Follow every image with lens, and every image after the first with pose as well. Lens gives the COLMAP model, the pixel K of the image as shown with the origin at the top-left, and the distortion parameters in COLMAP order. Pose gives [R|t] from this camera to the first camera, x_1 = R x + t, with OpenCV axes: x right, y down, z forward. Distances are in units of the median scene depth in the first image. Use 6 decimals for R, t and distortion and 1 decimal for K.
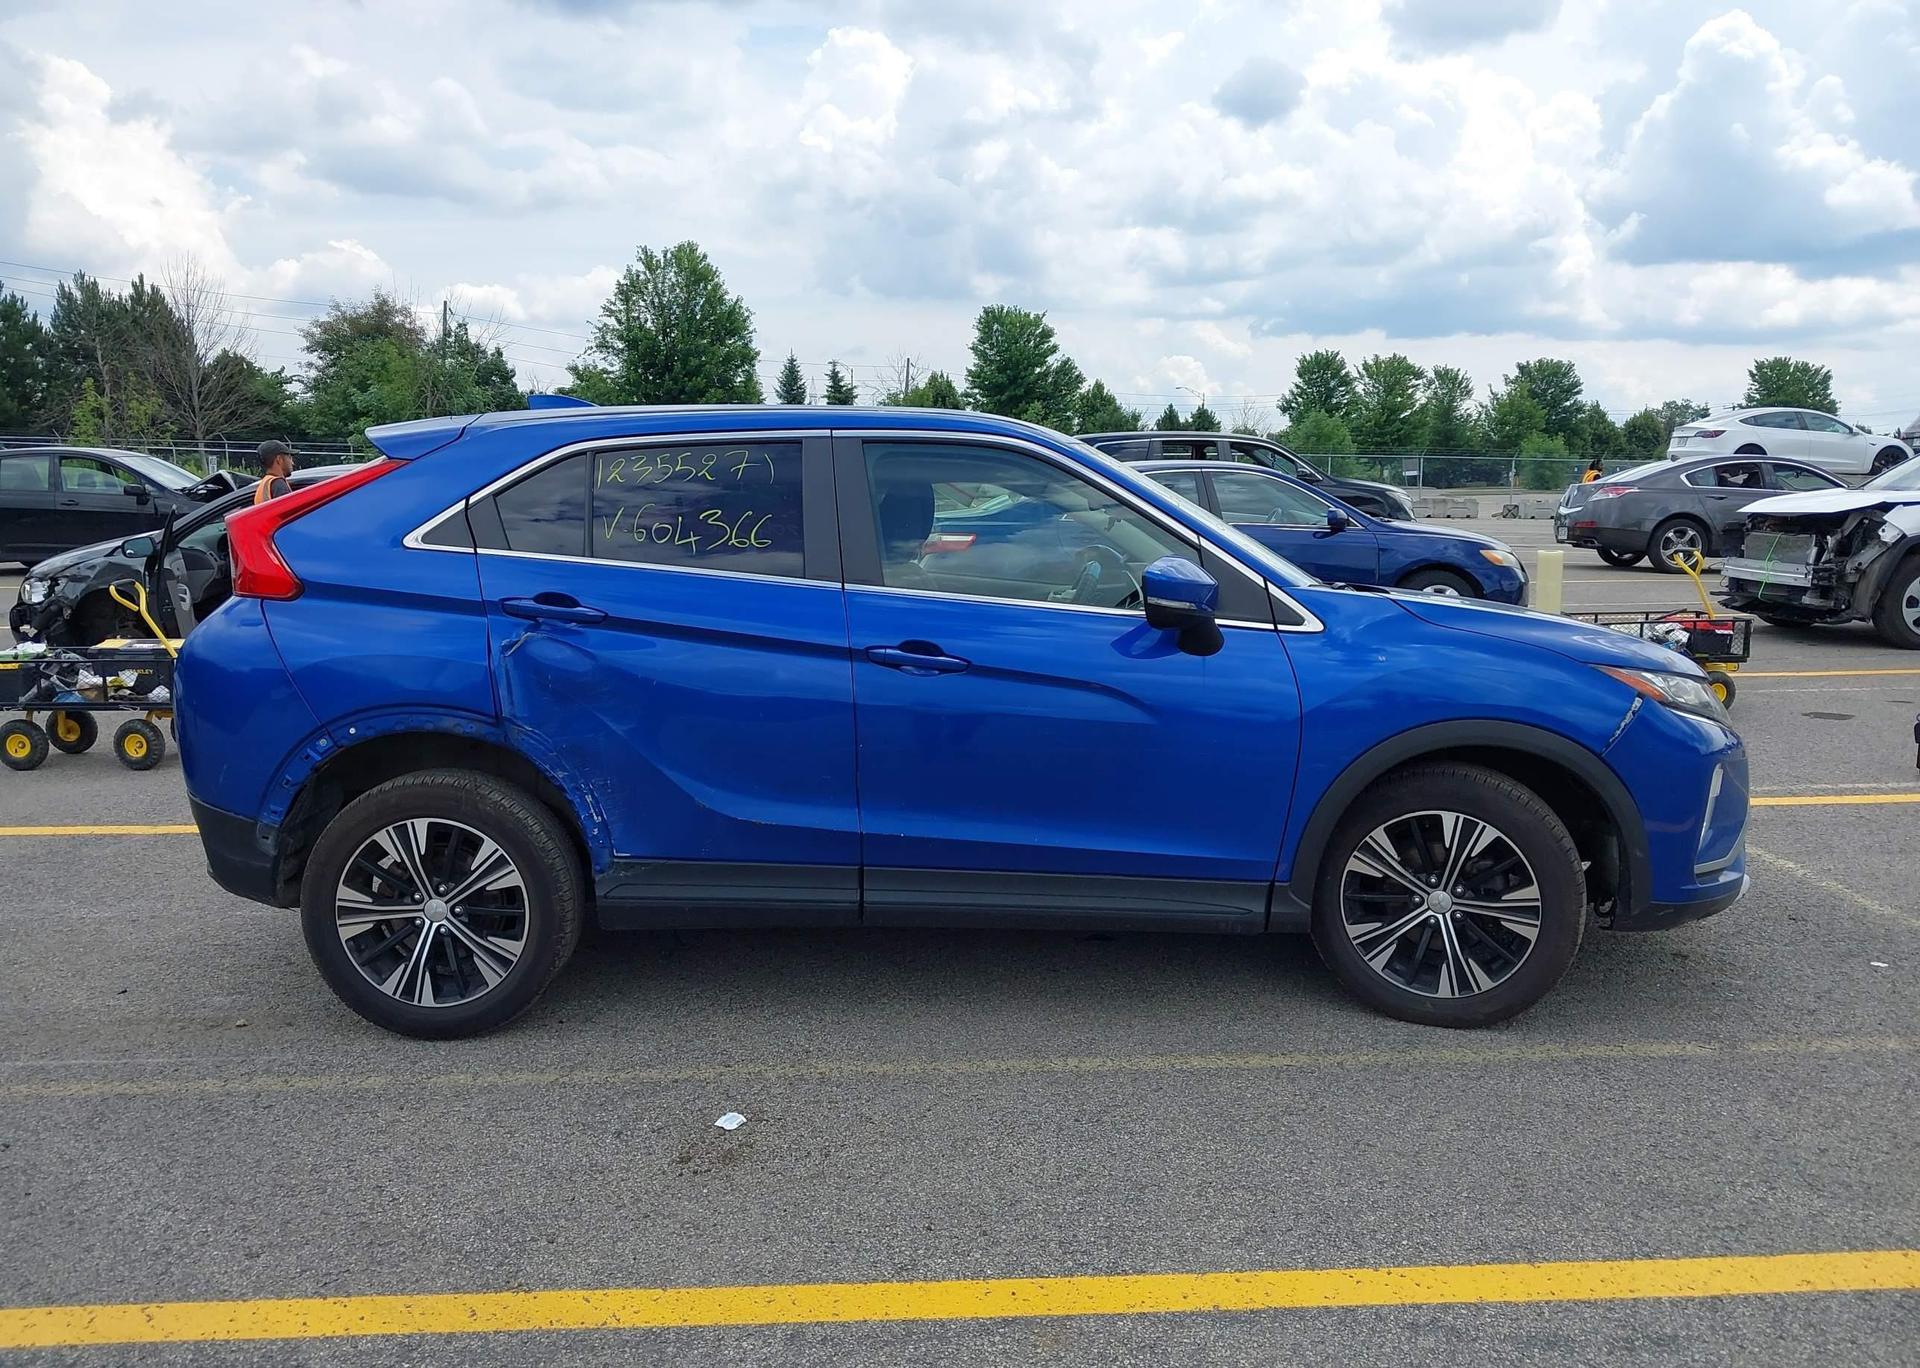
lens RADIAL K [[1518.6, 0, 953.6], [0, 1518.6, 697.0], [0, 0, 1]] dist [0.010256, -0.018023]
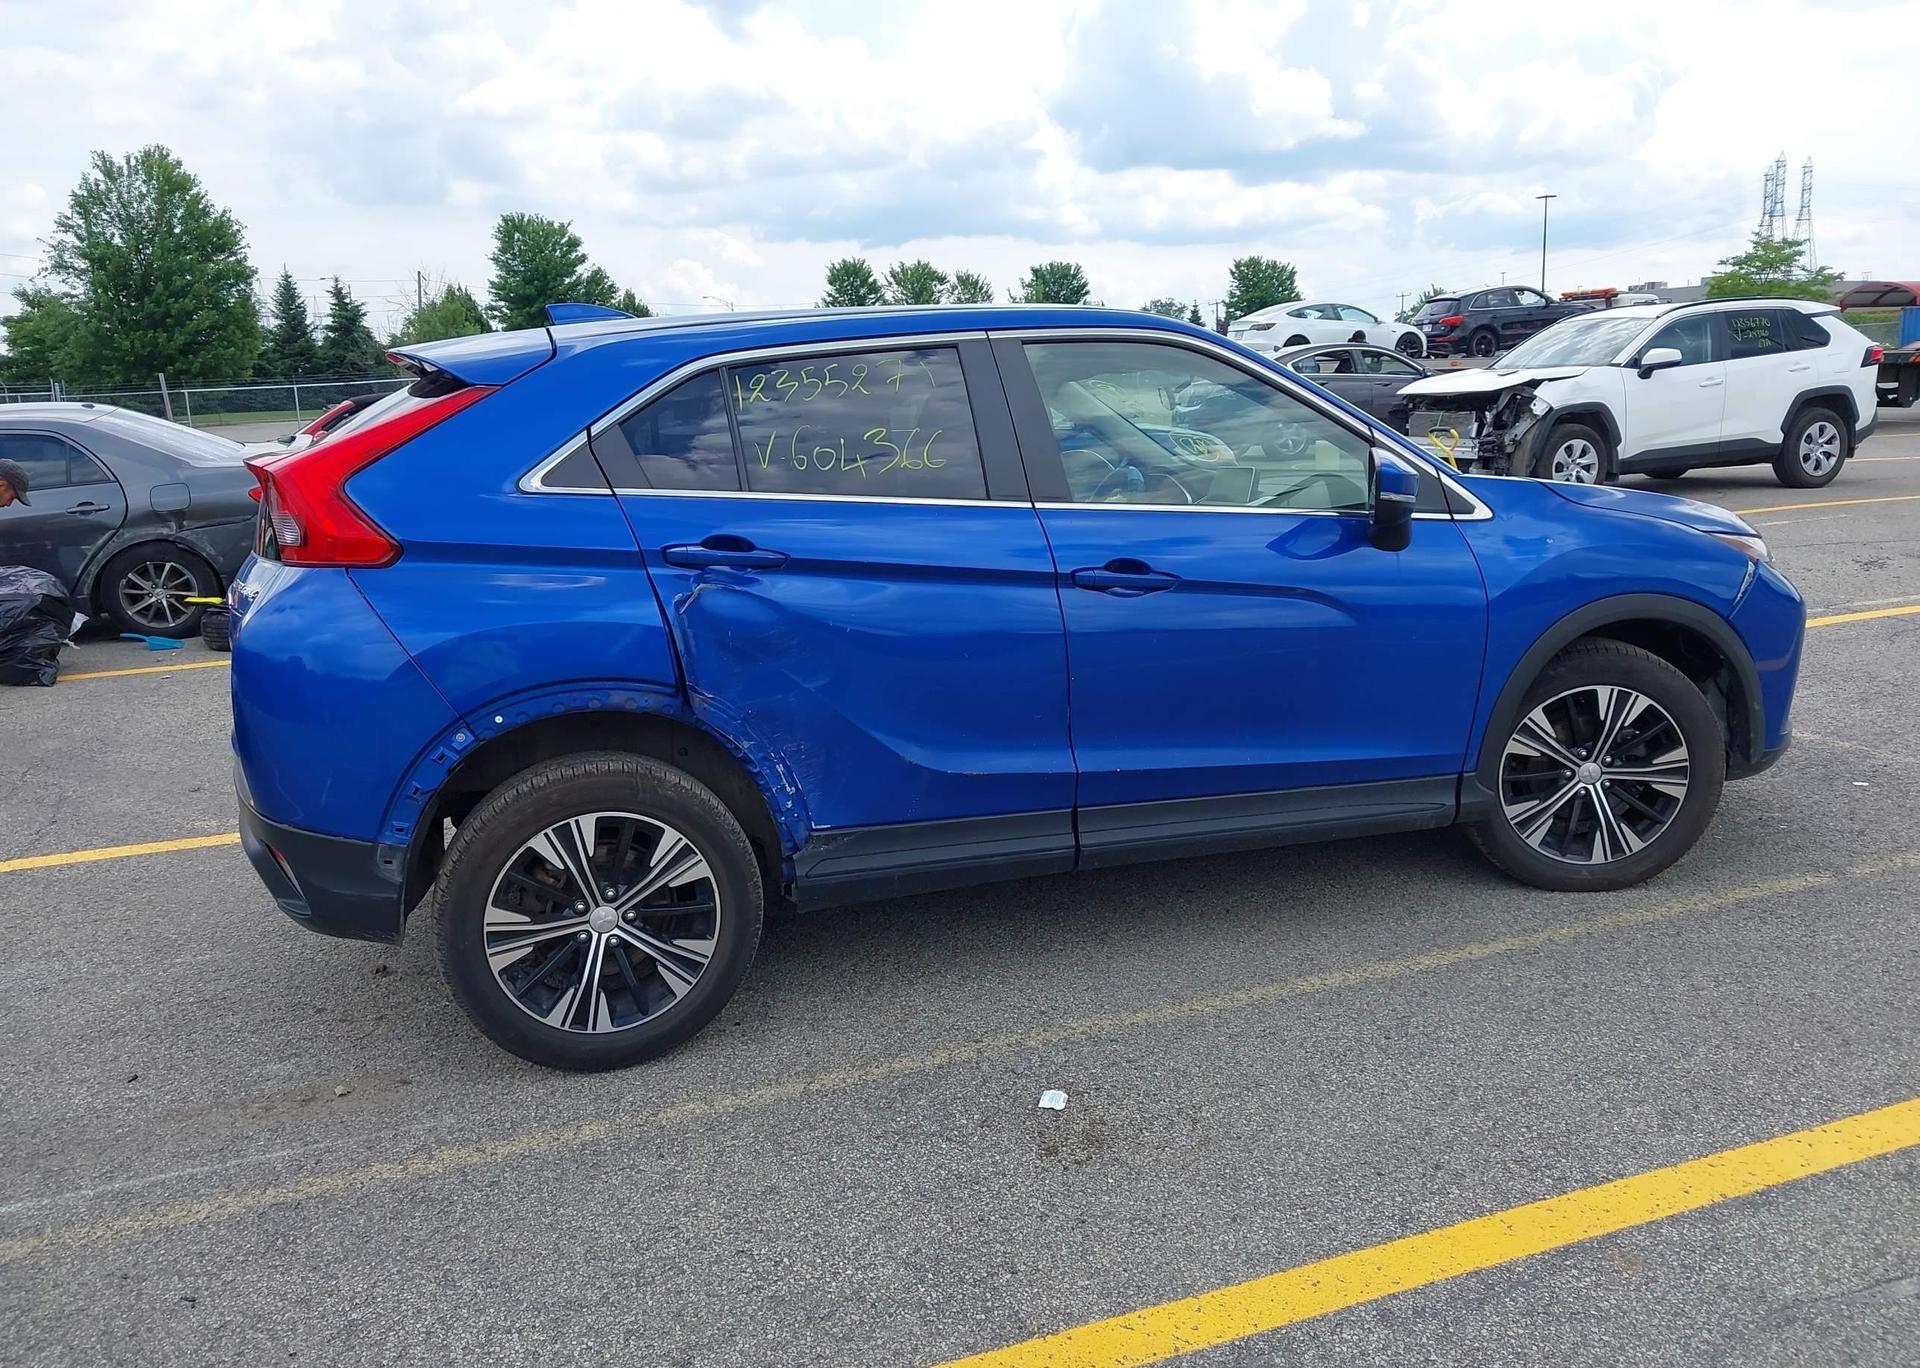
lens RADIAL K [[1518.6, 0, 950.7], [0, 1518.6, 689.8], [0, 0, 1]] dist [0.010256, -0.018023]
pose [[0.952931, -0.099612, 0.286355, -0.385682], [0.084834, 0.994364, 0.063591, -0.024378], [-0.291076, -0.036305, 0.956011, 0.139957]]
